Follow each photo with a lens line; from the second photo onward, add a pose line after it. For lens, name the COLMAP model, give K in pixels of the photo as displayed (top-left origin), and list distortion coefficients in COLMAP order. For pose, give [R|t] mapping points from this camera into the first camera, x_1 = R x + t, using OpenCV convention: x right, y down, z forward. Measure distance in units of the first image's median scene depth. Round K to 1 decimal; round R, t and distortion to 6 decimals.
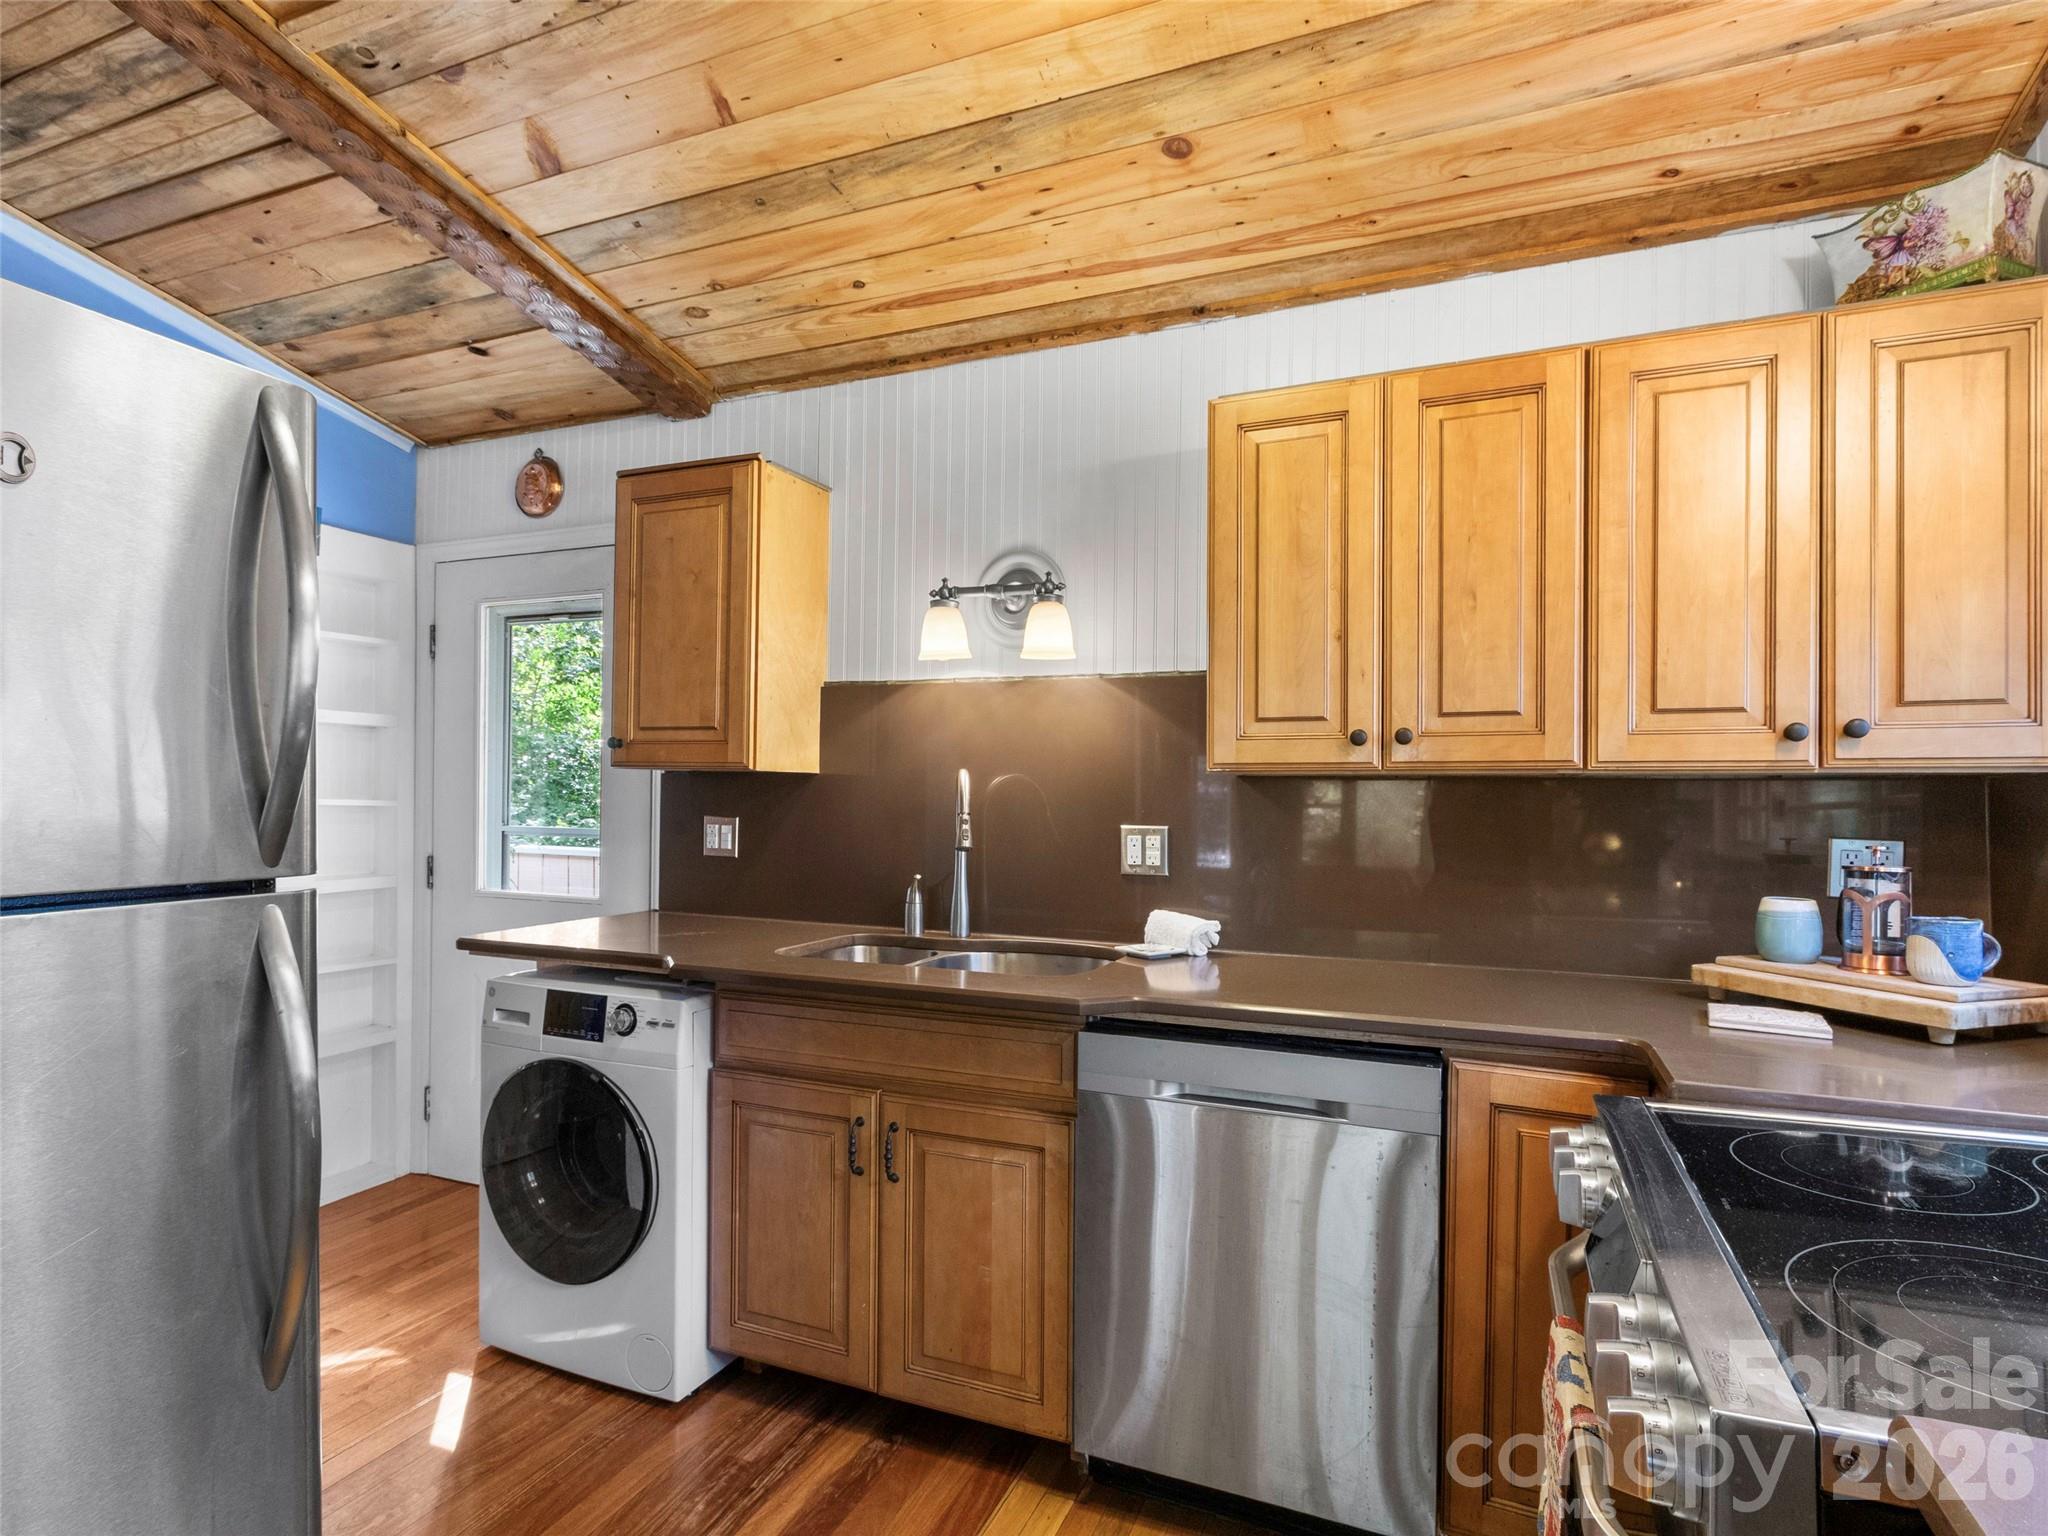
lens RADIAL K [[1075.6, 0, 1019.3], [0, 1075.6, 790.4], [0, 0, 1]] dist [0.005060, -0.000490]
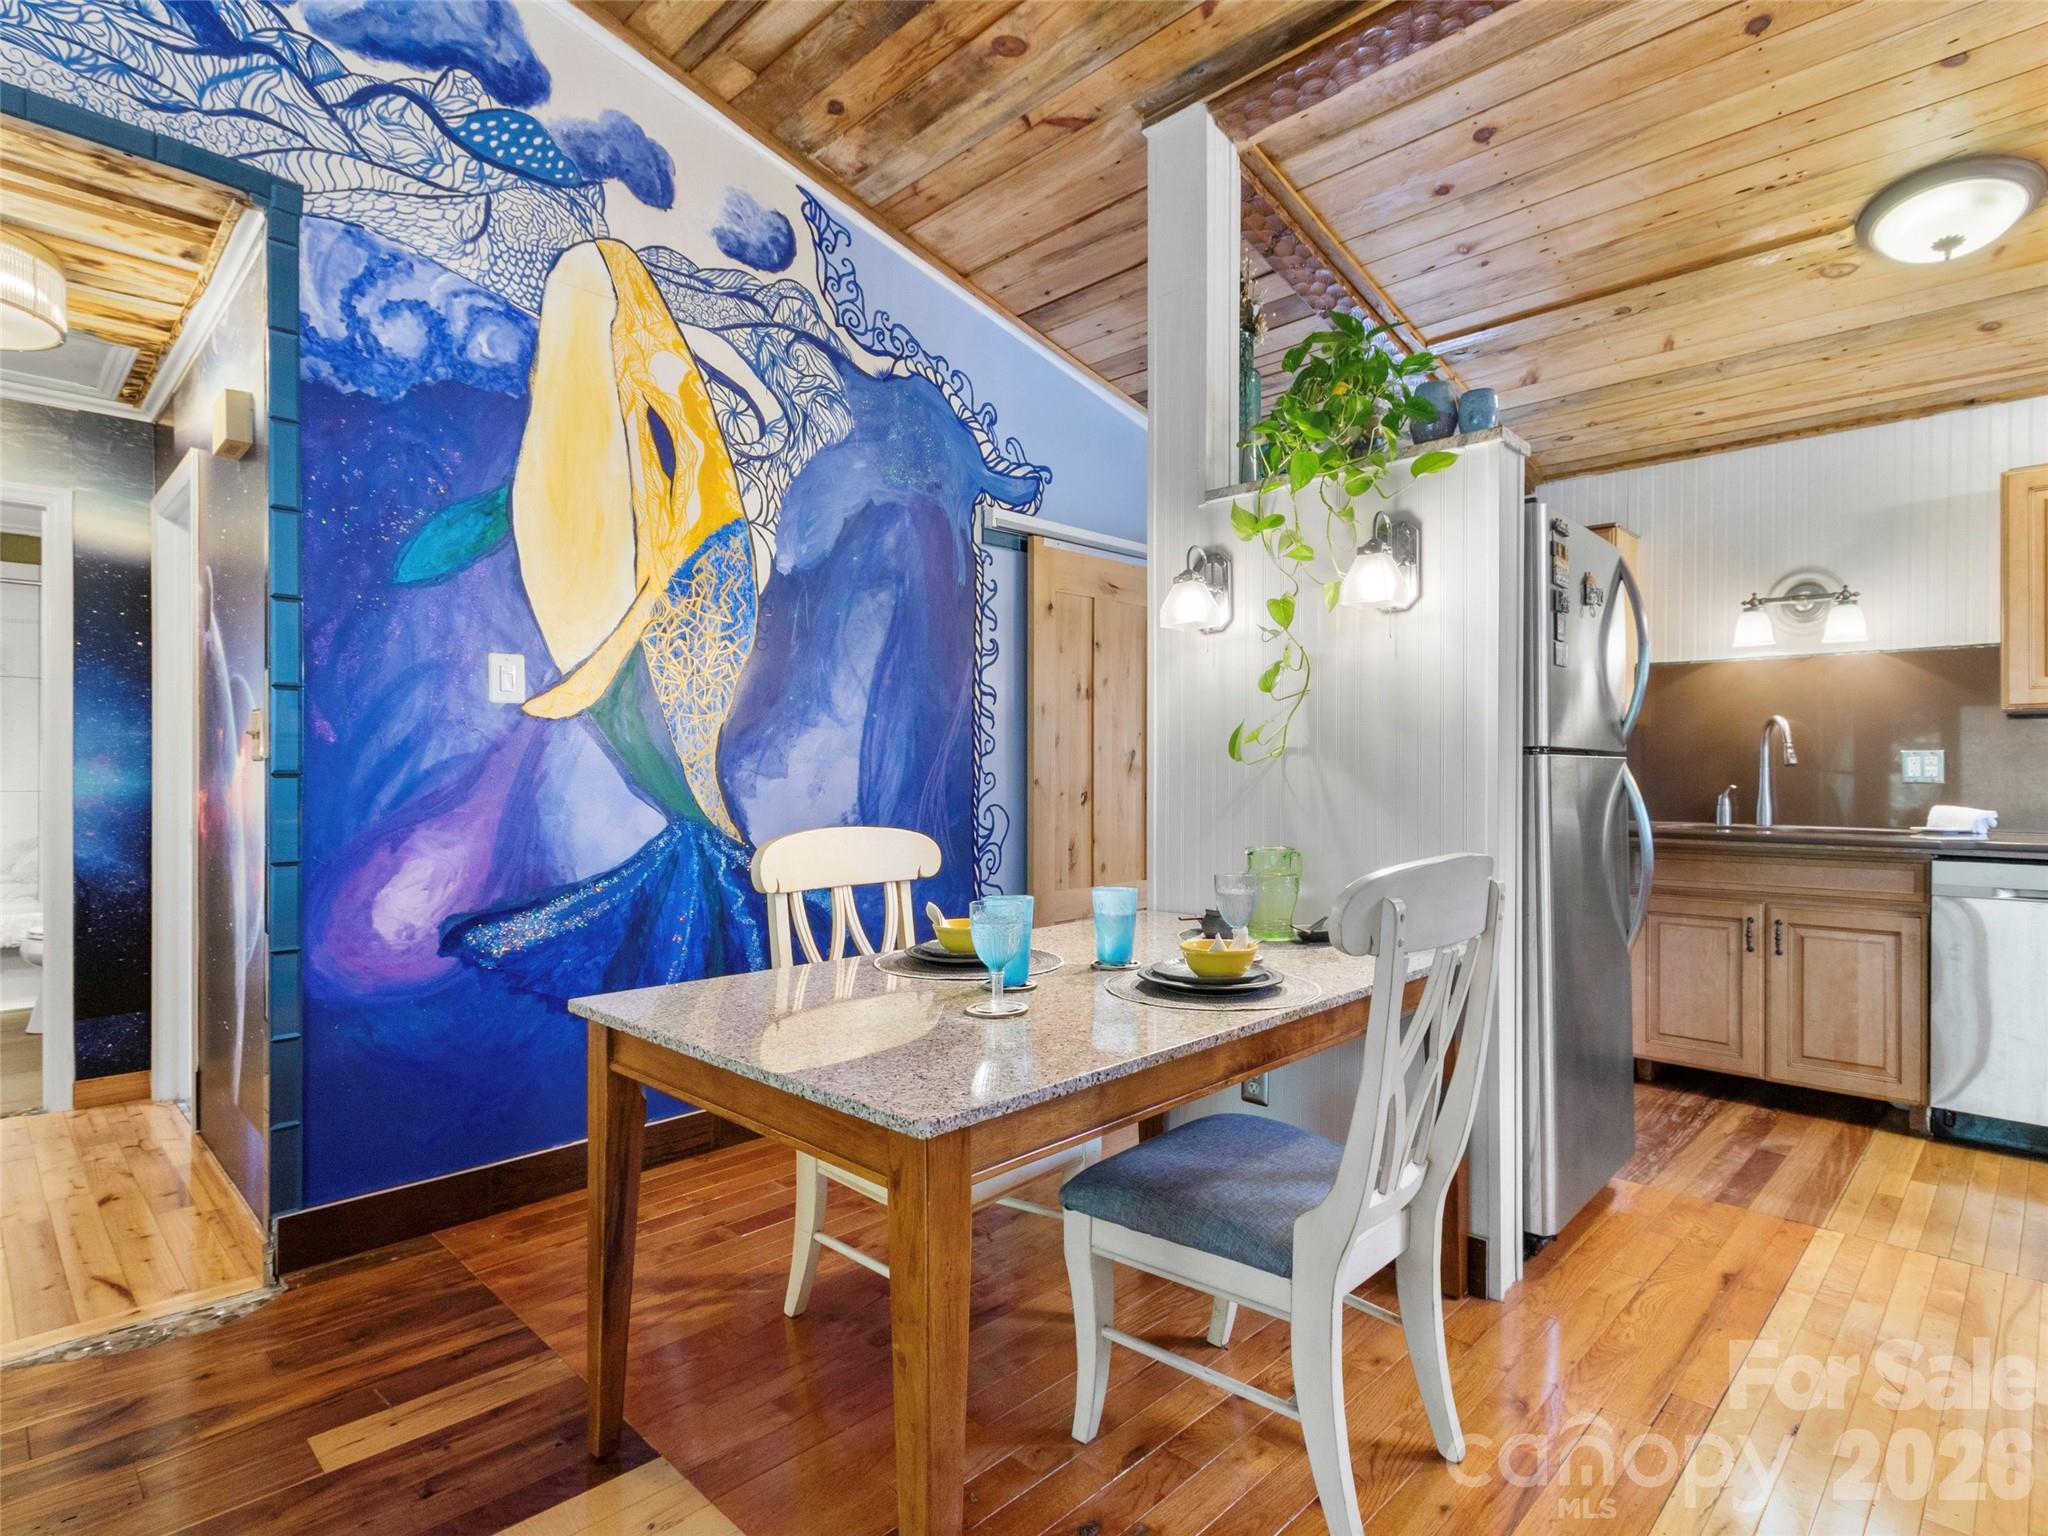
lens RADIAL K [[1063.2, 0, 1023.7], [0, 1063.2, 773.6], [0, 0, 1]] dist [0.004952, -0.002973]
pose [[0.930983, -0.007447, -0.364987, -0.601196], [0.008534, 0.999963, 0.001364, 0.062940], [0.364963, -0.004385, 0.931012, -0.988200]]
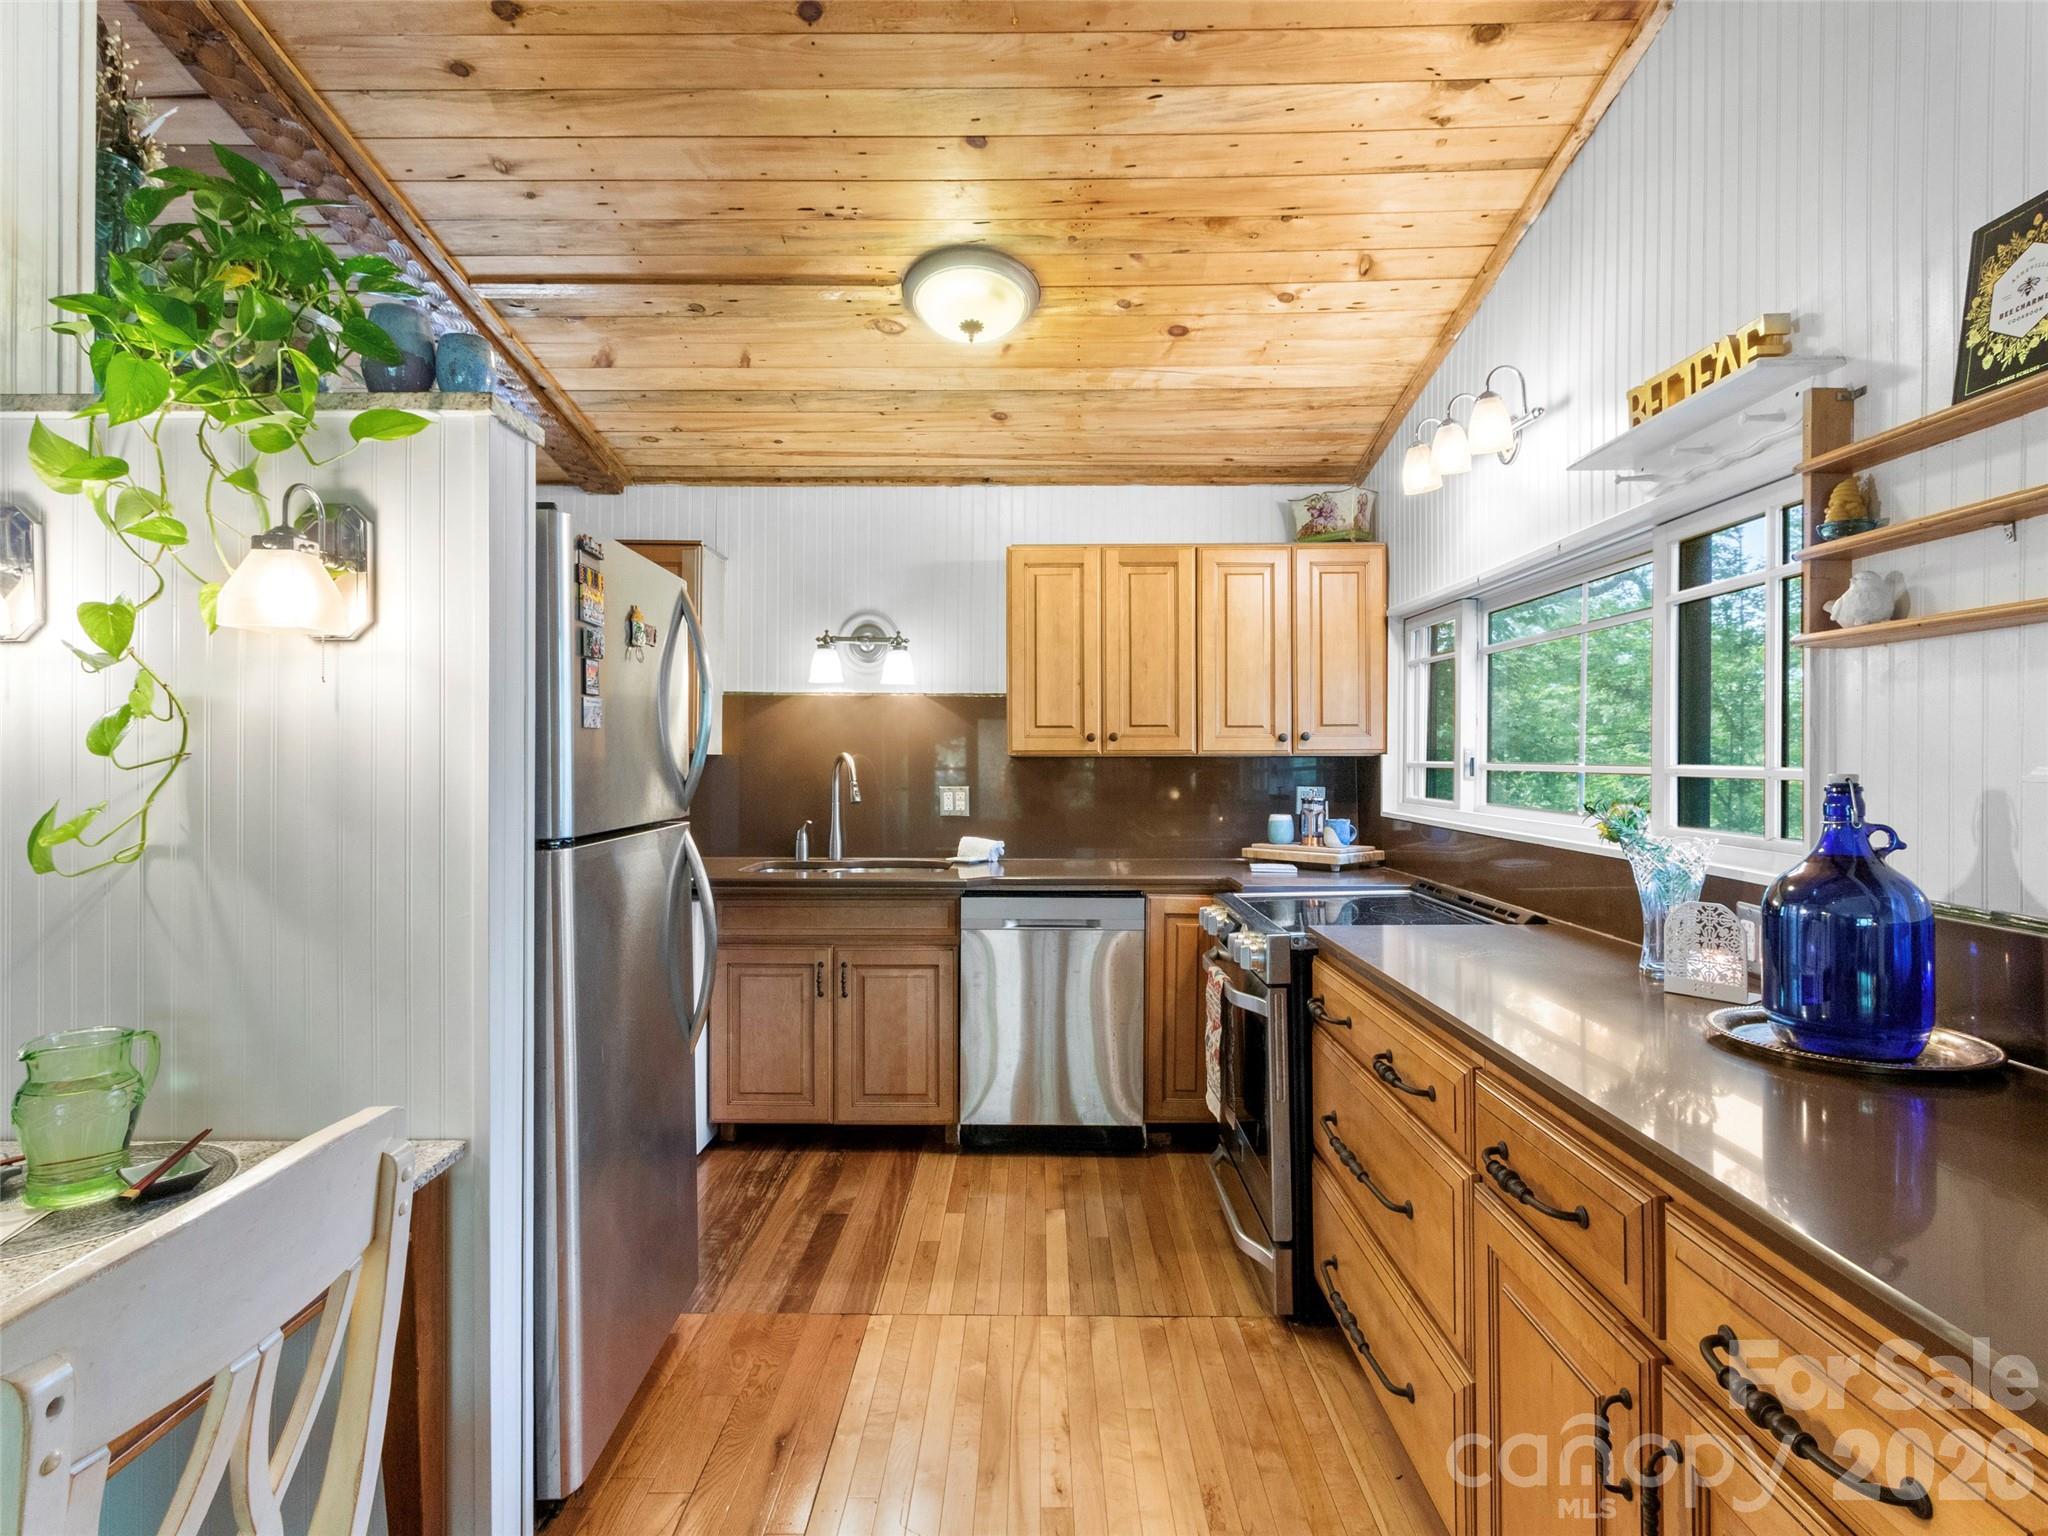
lens RADIAL K [[1084.3, 0, 1024.3], [0, 1084.3, 761.8], [0, 0, 1]] dist [0.003517, -0.000219]
pose [[0.924775, -0.008561, 0.380419, -0.495343], [0.006887, 0.999960, 0.005762, -0.017362], [-0.380453, -0.002709, 0.924796, -0.686447]]
